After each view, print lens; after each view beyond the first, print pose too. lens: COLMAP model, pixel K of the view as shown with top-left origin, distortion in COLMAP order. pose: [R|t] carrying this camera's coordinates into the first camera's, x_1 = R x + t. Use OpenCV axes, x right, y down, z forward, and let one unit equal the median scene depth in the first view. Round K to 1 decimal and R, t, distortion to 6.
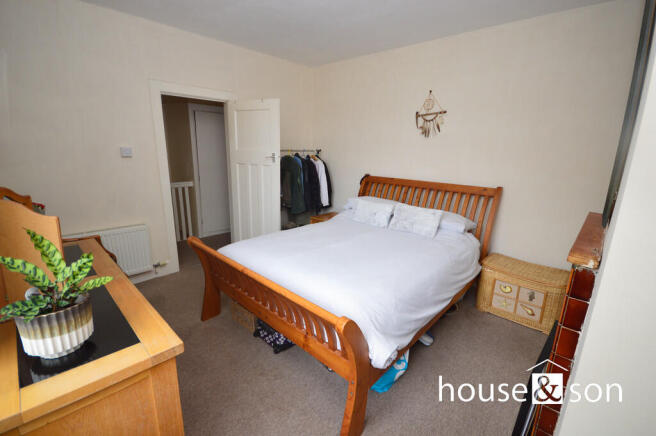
lens RADIAL K [[293.7, 0, 329.4], [0, 293.7, 220.8], [0, 0, 1]] dist [0.000698, 0.000013]
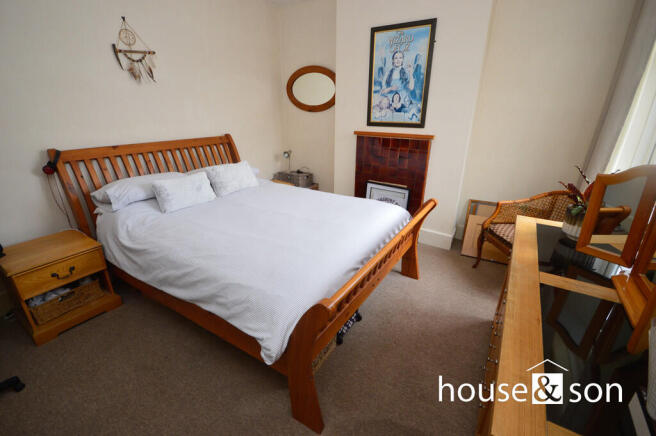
lens RADIAL K [[293.7, 0, 329.4], [0, 293.7, 220.8], [0, 0, 1]] dist [0.000698, 0.000013]
pose [[-0.188324, -0.385738, 0.903183, -0.605757], [0.228067, 0.877321, 0.422247, -0.186395], [-0.955259, 0.285506, -0.077247, 0.703600]]
